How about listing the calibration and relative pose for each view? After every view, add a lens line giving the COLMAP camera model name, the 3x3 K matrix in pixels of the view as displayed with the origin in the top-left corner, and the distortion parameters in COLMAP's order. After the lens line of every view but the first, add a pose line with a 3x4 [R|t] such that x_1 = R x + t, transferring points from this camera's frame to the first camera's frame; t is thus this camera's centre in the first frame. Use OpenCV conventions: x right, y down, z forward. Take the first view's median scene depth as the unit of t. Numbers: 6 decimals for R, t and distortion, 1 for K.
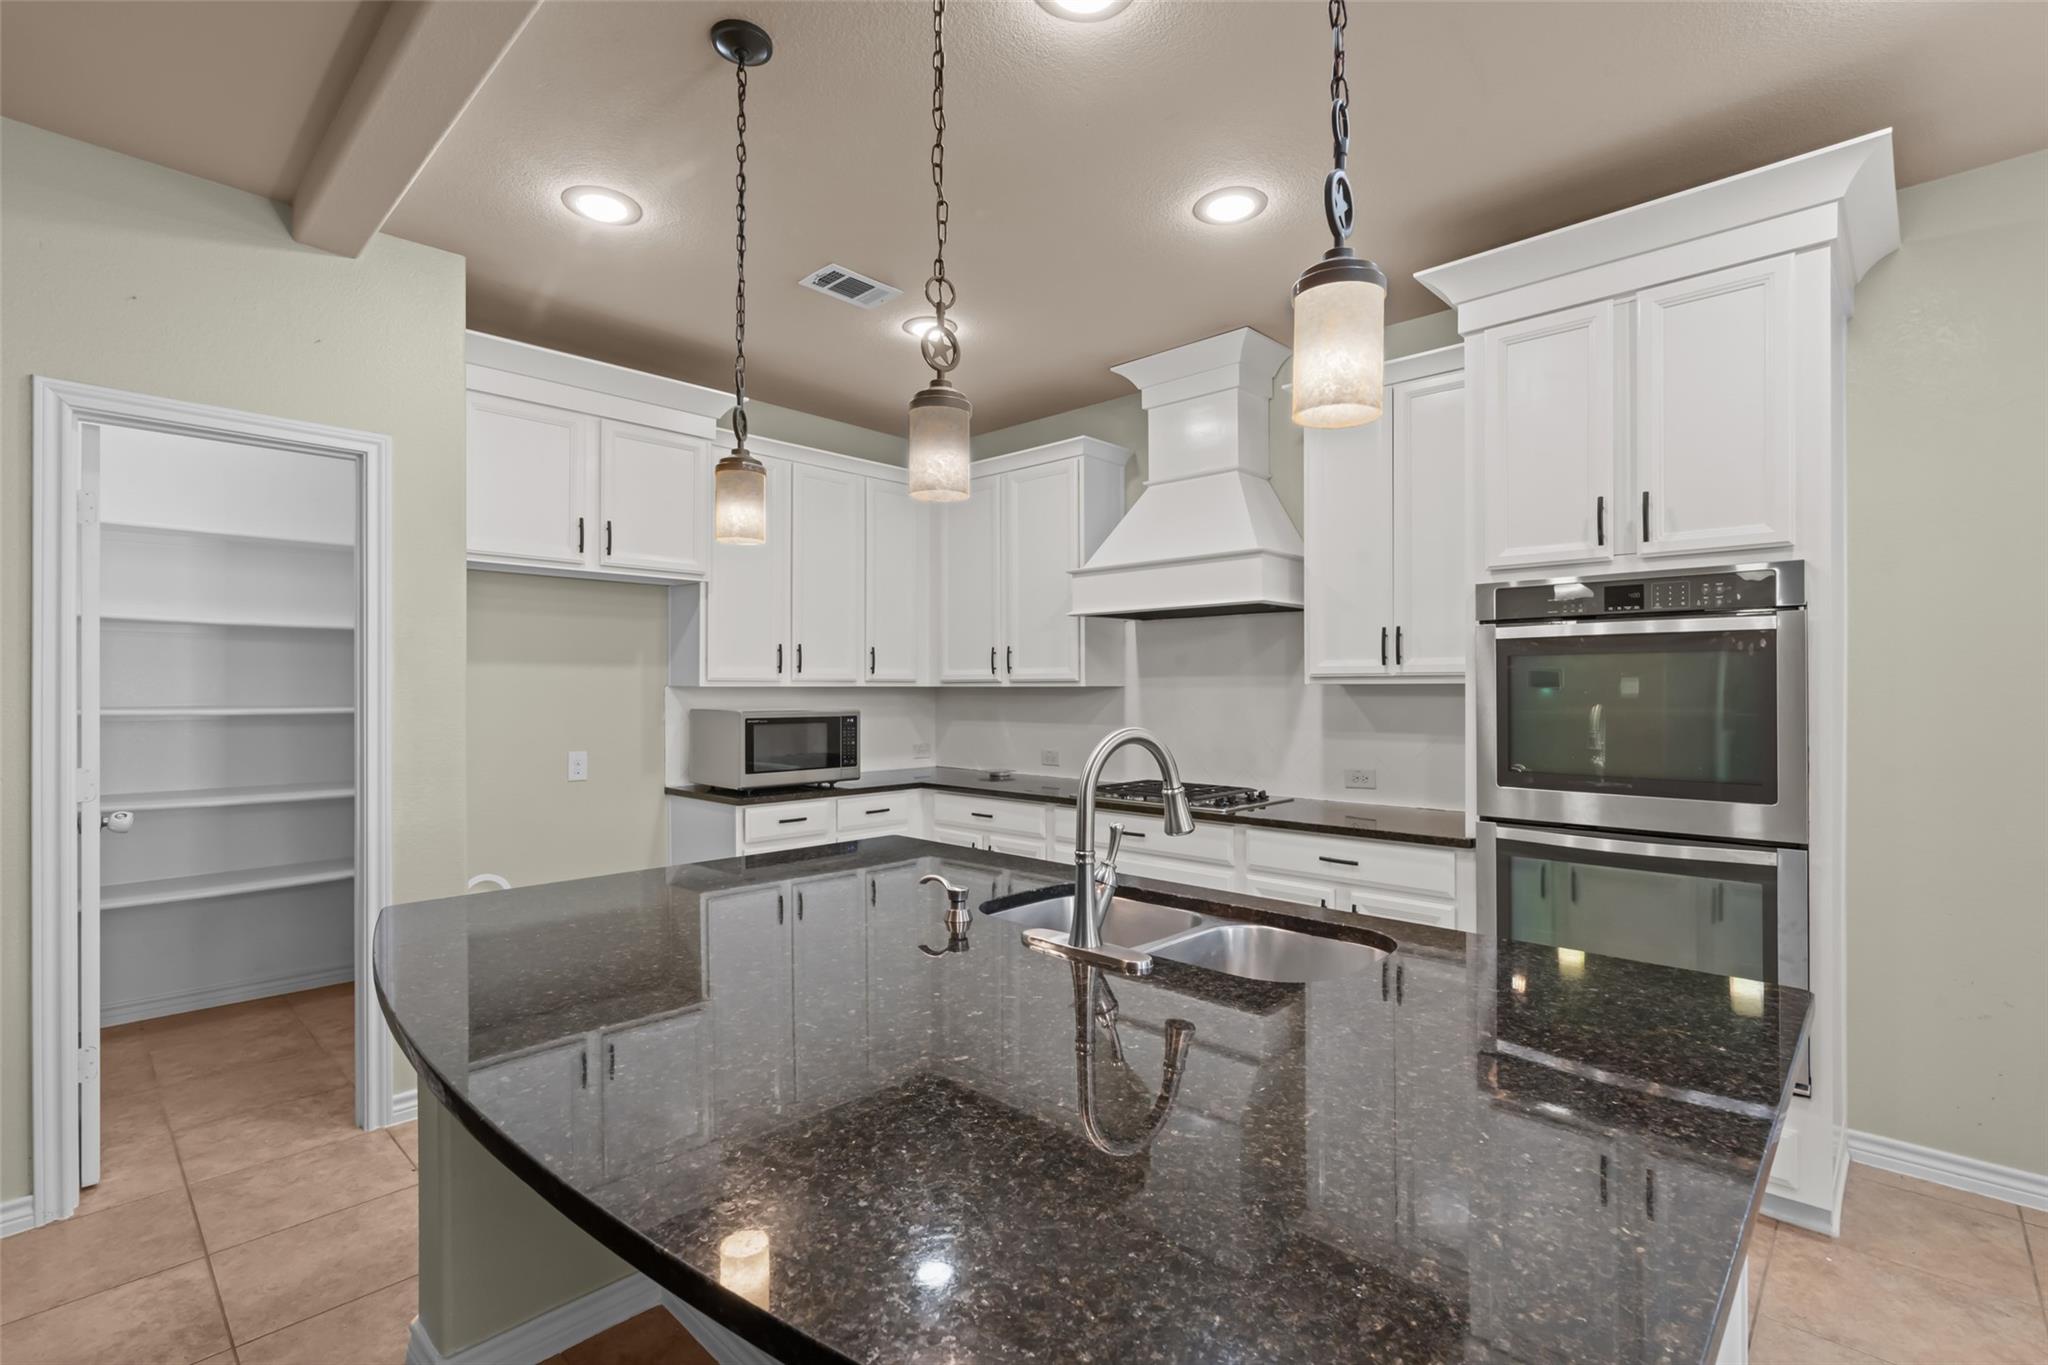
lens RADIAL K [[935.8, 0, 1030.1], [0, 935.8, 684.8], [0, 0, 1]] dist [-0.004739, 0.000298]
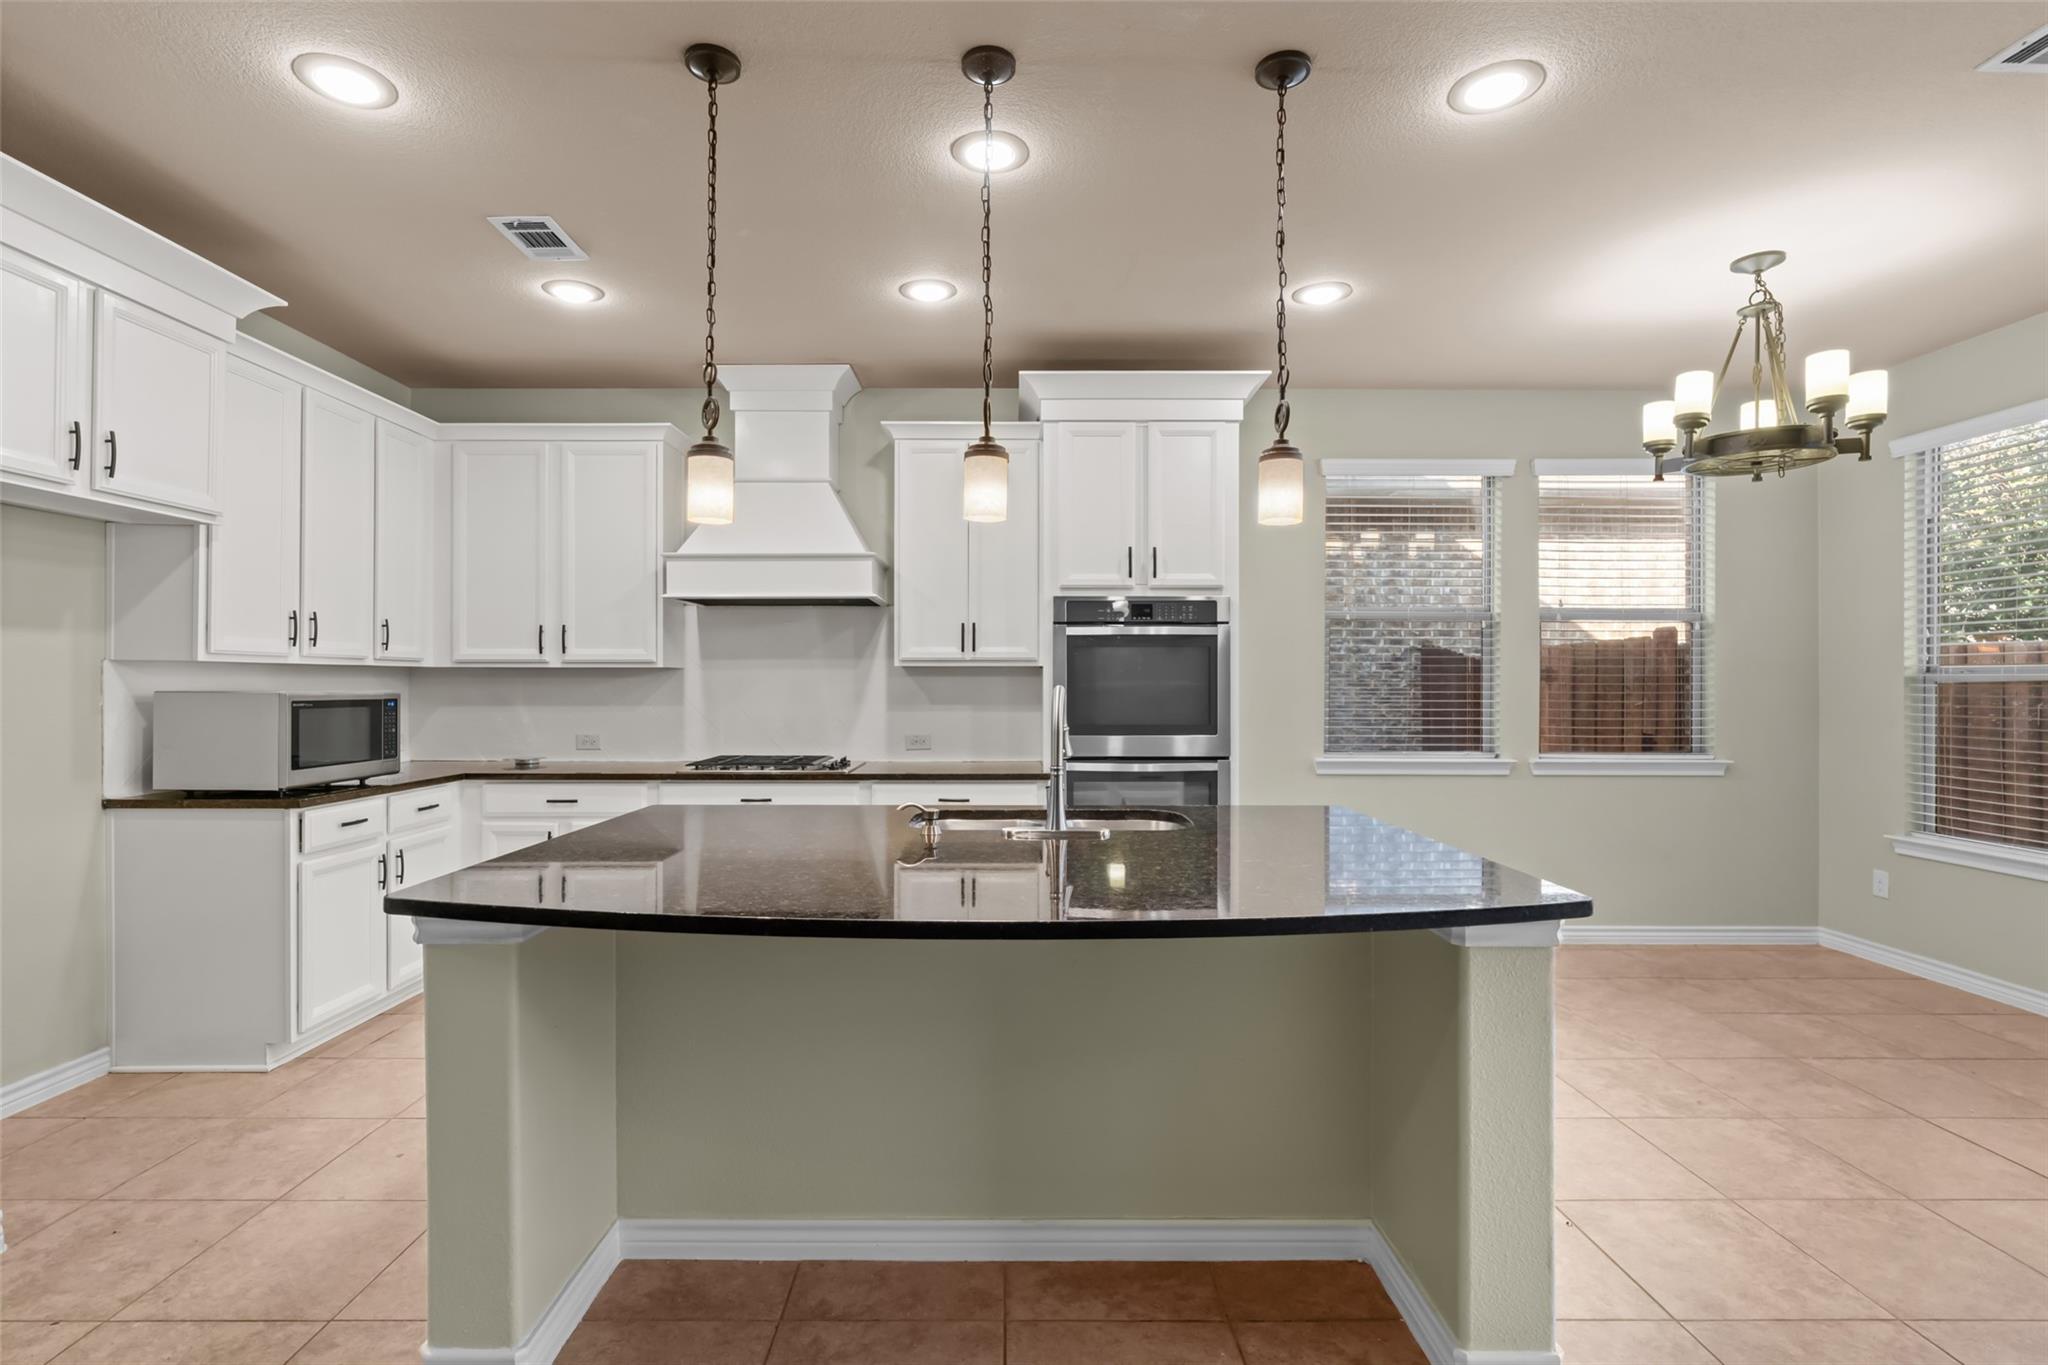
lens RADIAL K [[965.5, 0, 1024.0], [0, 965.5, 682.5], [0, 0, 1]] dist [-0.000427, 0.000320]
pose [[0.724103, 0.000850, 0.689692, -0.494105], [-0.003085, 0.999993, 0.002006, 0.019180], [-0.689685, -0.003581, 0.724100, -0.044132]]
